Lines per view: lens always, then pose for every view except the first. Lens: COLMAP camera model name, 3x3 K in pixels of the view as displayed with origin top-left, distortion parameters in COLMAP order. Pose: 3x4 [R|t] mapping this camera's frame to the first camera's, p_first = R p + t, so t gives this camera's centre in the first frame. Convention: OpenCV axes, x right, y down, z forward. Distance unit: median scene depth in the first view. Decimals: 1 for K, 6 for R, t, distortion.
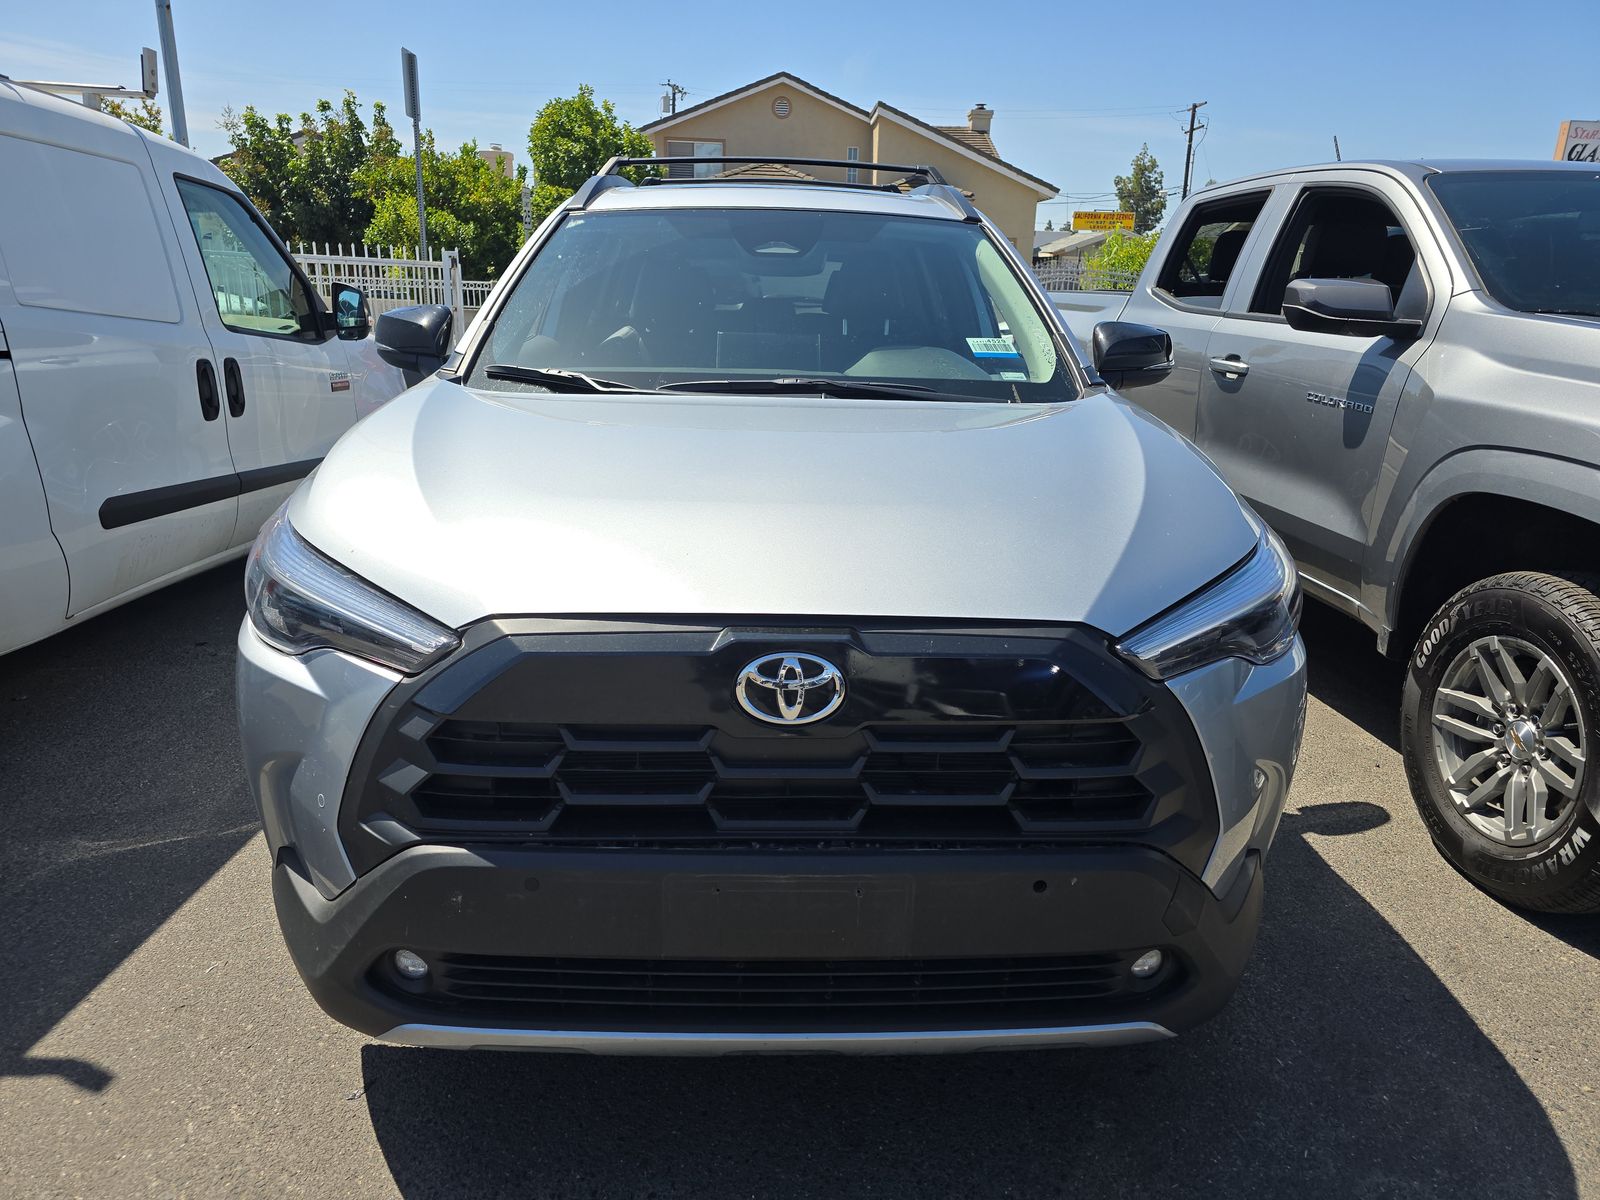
lens RADIAL K [[1067.4, 0, 793.0], [0, 1067.4, 601.6], [0, 0, 1]] dist [0.028667, -0.022528]
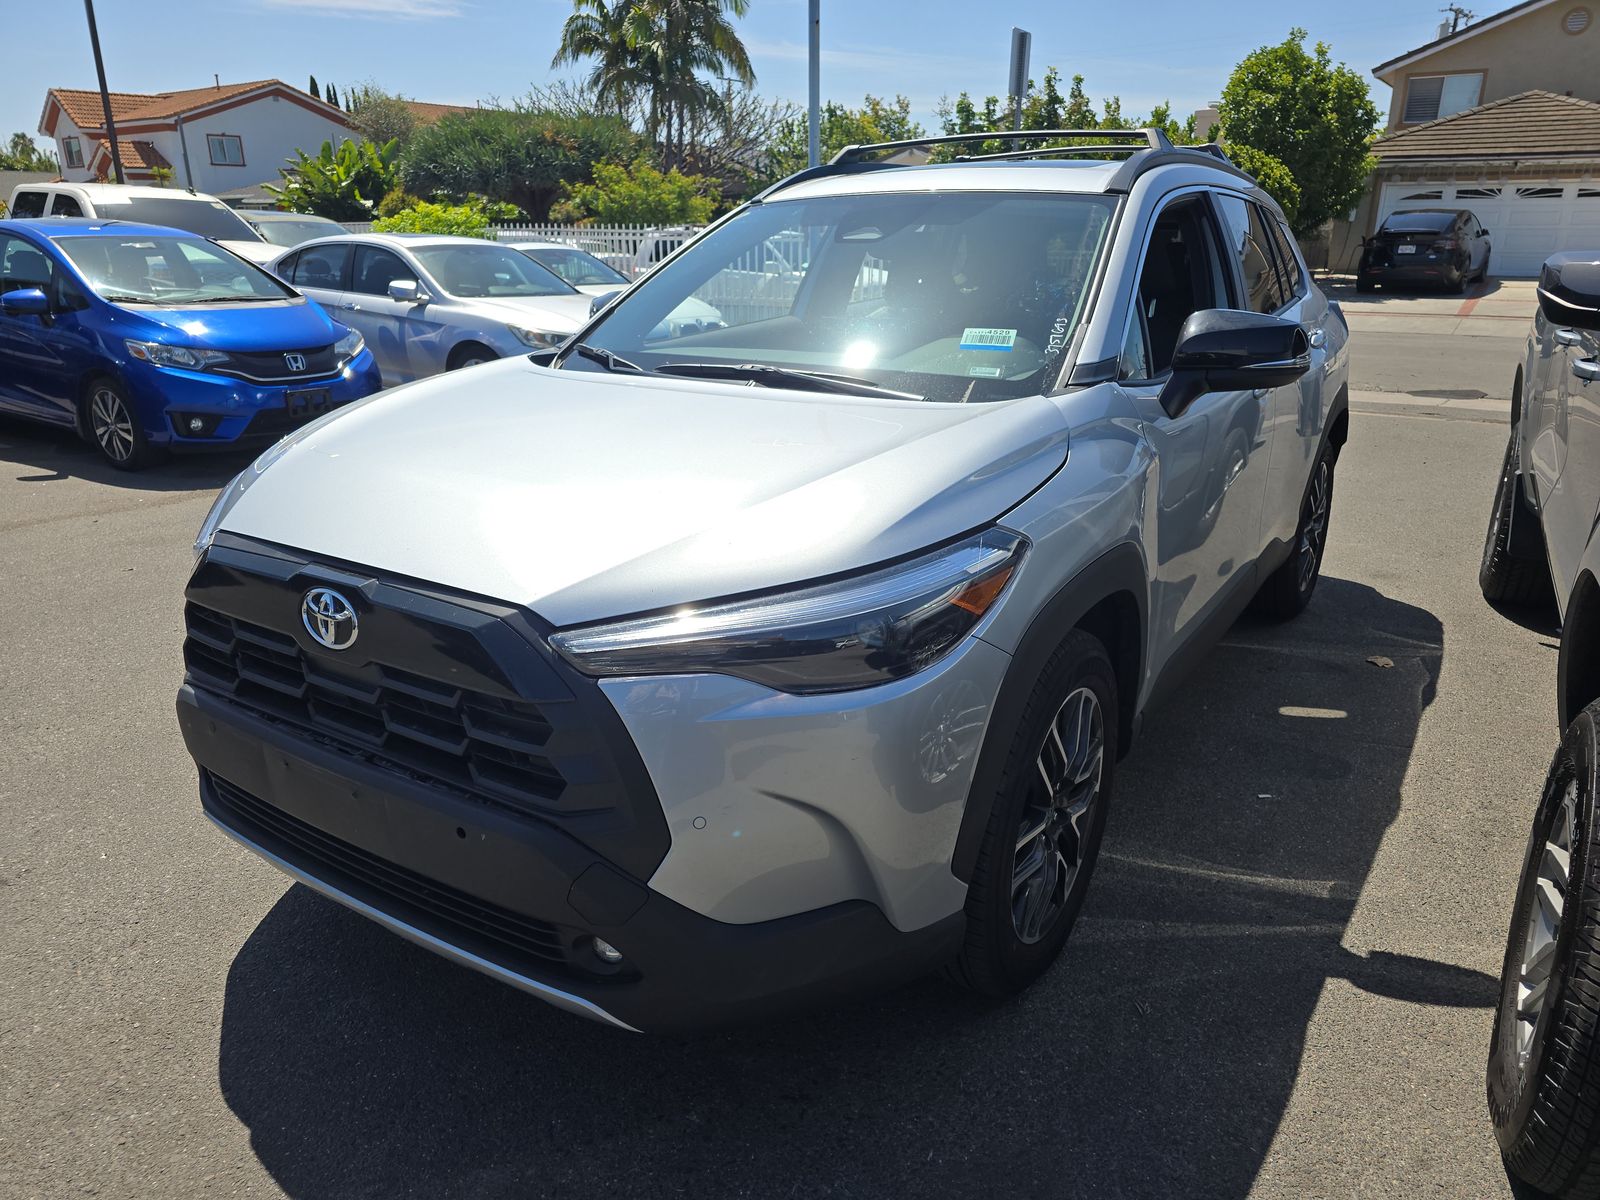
lens RADIAL K [[1067.4, 0, 794.6], [0, 1067.4, 601.2], [0, 0, 1]] dist [0.028667, -0.022528]
pose [[0.814696, 0.160435, -0.557254, 0.130630], [-0.144583, 0.986816, 0.072728, -0.012368], [0.561575, 0.021318, 0.827151, 0.031783]]
